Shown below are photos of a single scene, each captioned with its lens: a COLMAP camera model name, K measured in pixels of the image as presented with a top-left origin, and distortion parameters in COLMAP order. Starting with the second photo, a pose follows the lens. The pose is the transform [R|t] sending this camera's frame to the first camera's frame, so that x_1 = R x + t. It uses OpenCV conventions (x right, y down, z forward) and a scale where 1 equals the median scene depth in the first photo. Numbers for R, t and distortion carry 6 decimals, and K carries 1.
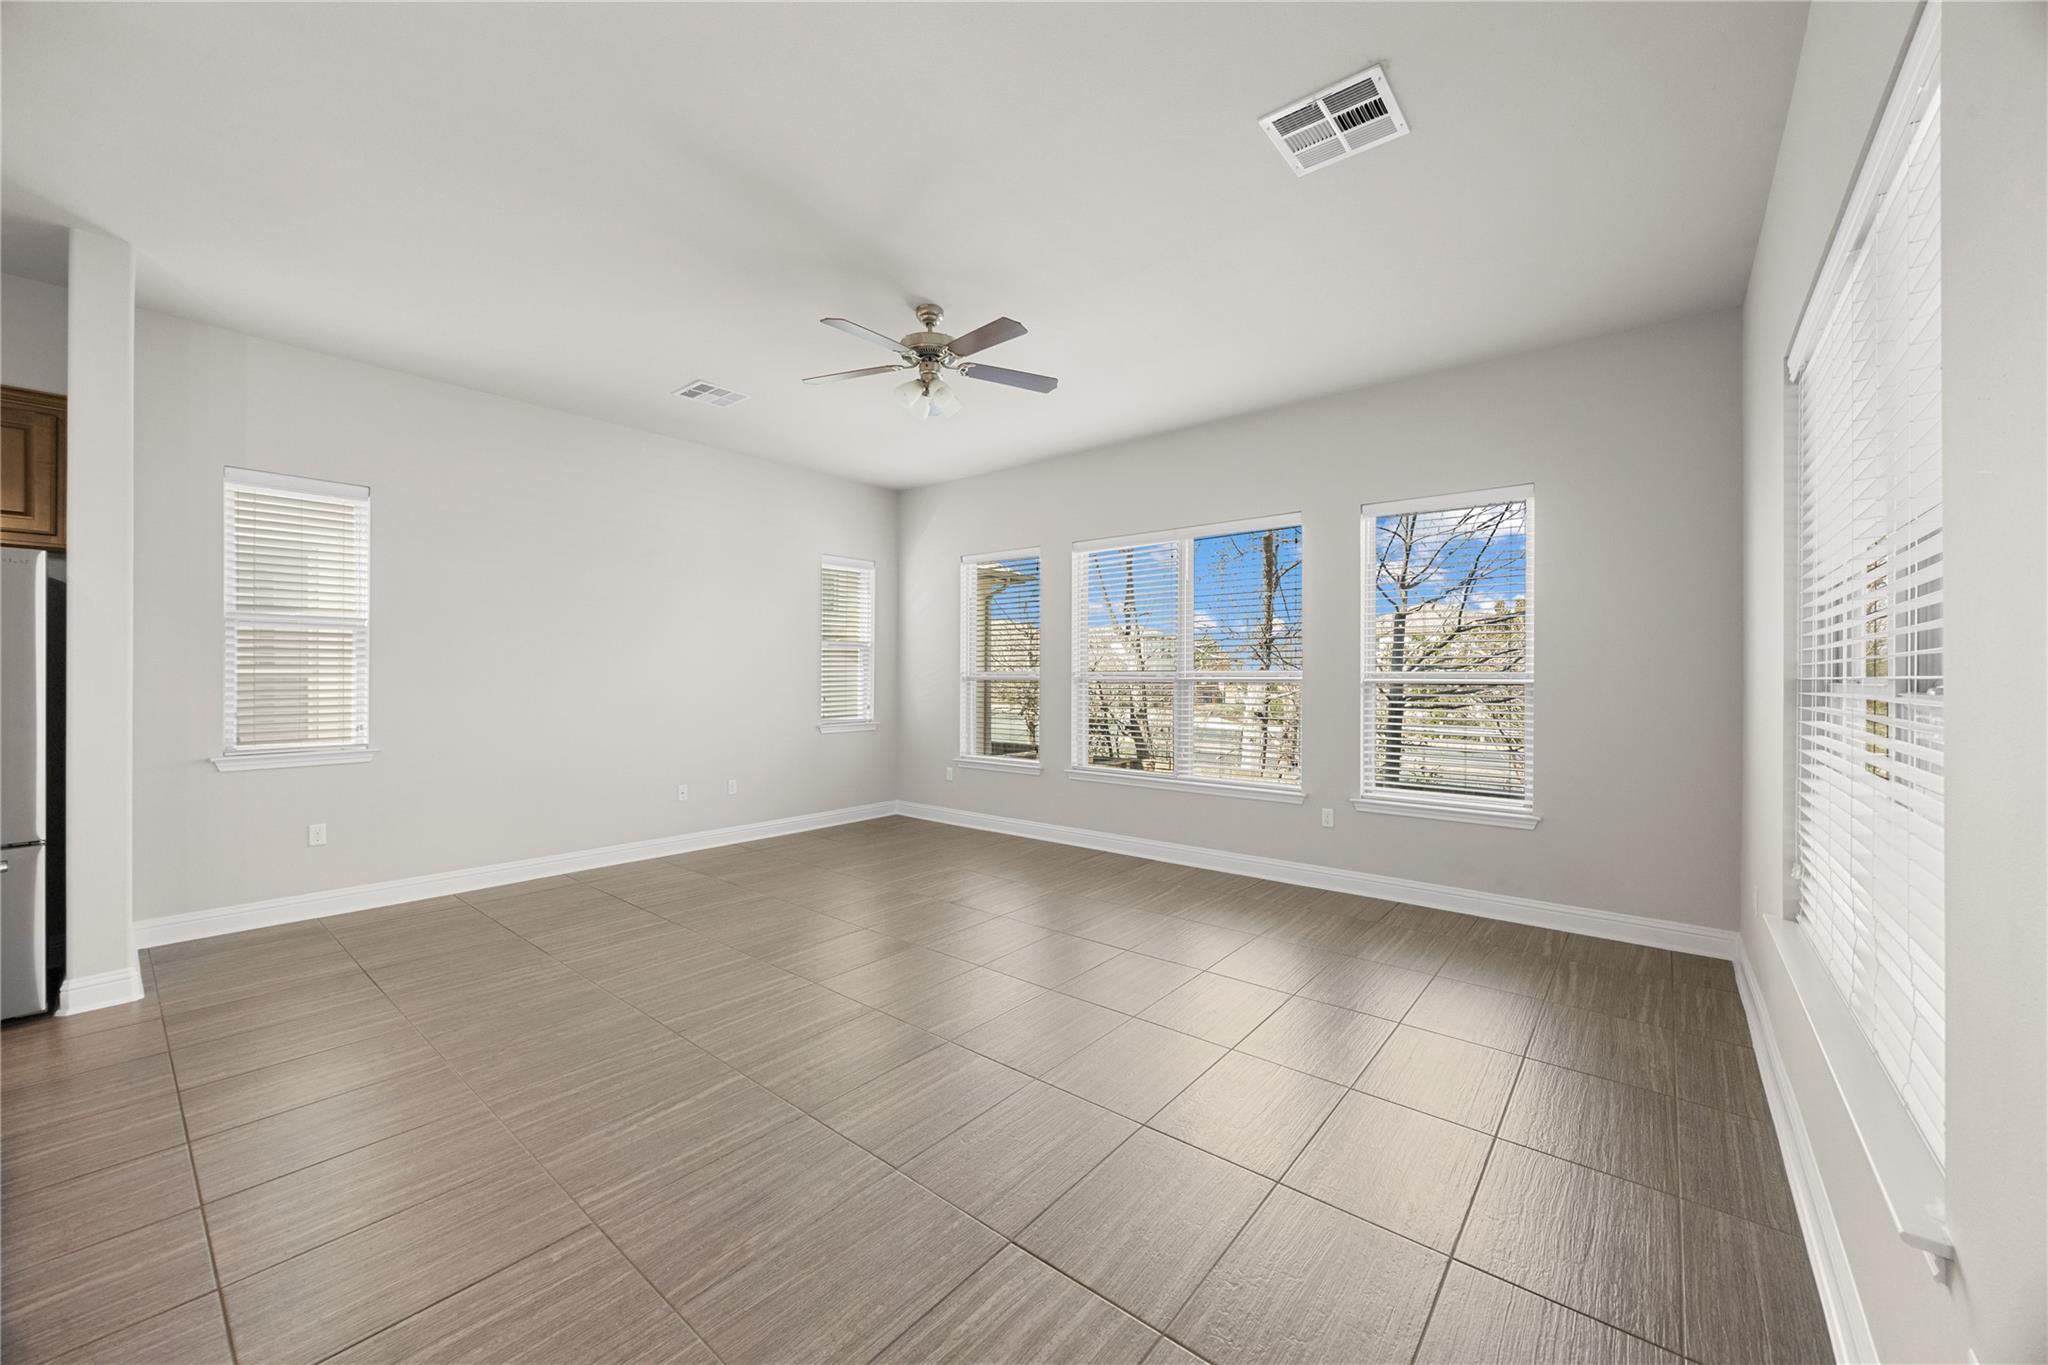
lens RADIAL K [[774.9, 0, 1024.8], [0, 774.9, 670.5], [0, 0, 1]] dist [-0.002776, -0.000822]
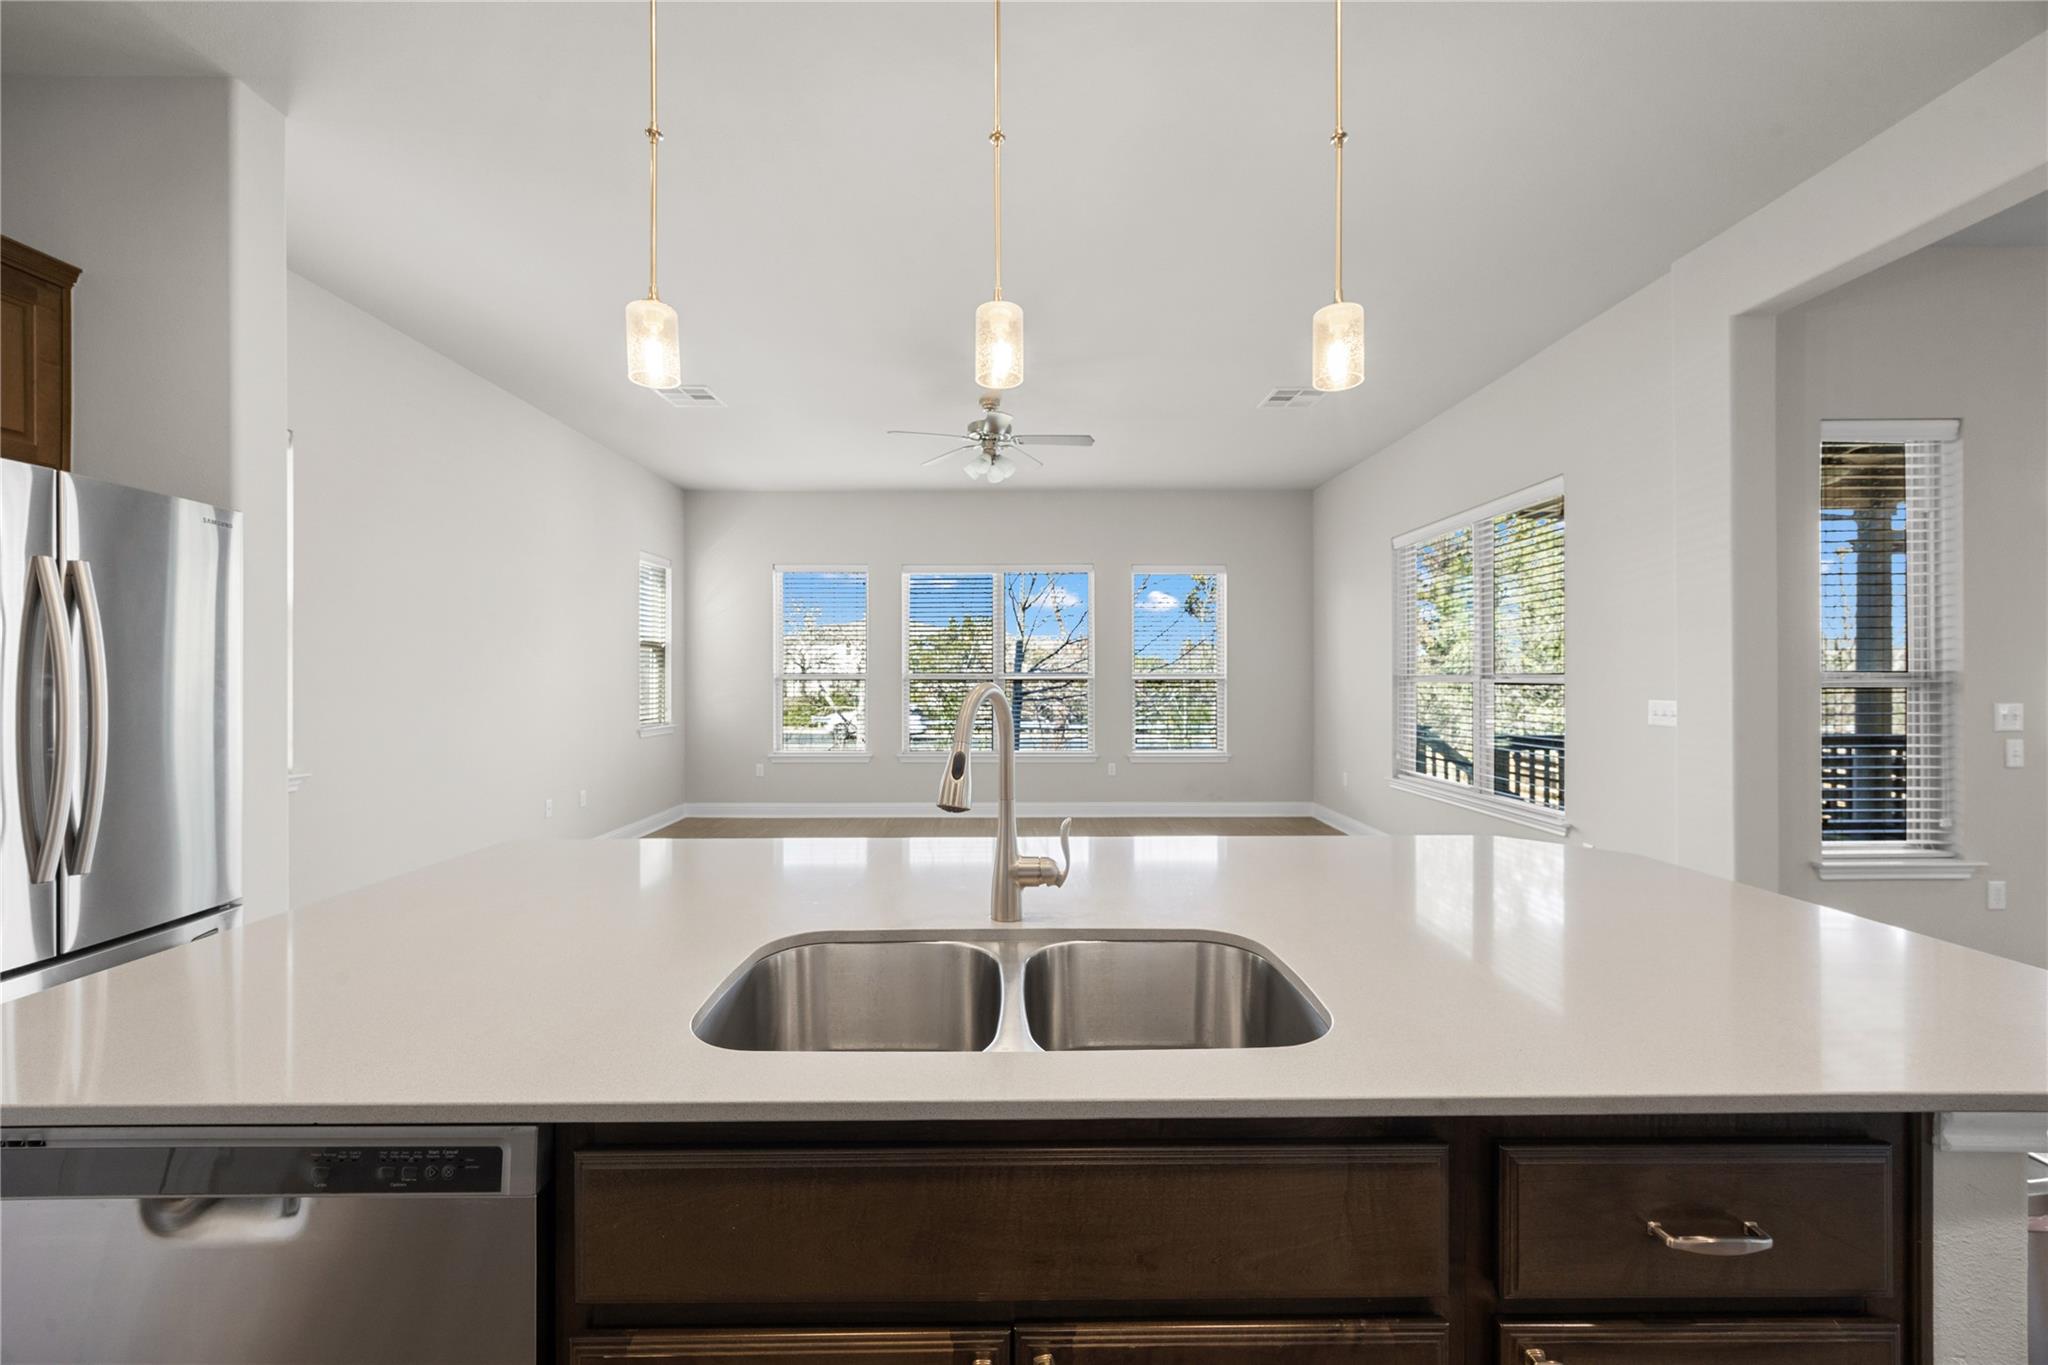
lens RADIAL K [[774.9, 0, 1009.1], [0, 774.9, 674.3], [0, 0, 1]] dist [-0.002776, -0.000822]
pose [[0.772150, -0.002021, 0.635437, -0.567610], [0.000866, 0.999997, 0.002128, 0.000999], [-0.635440, -0.001093, 0.772149, -0.027389]]
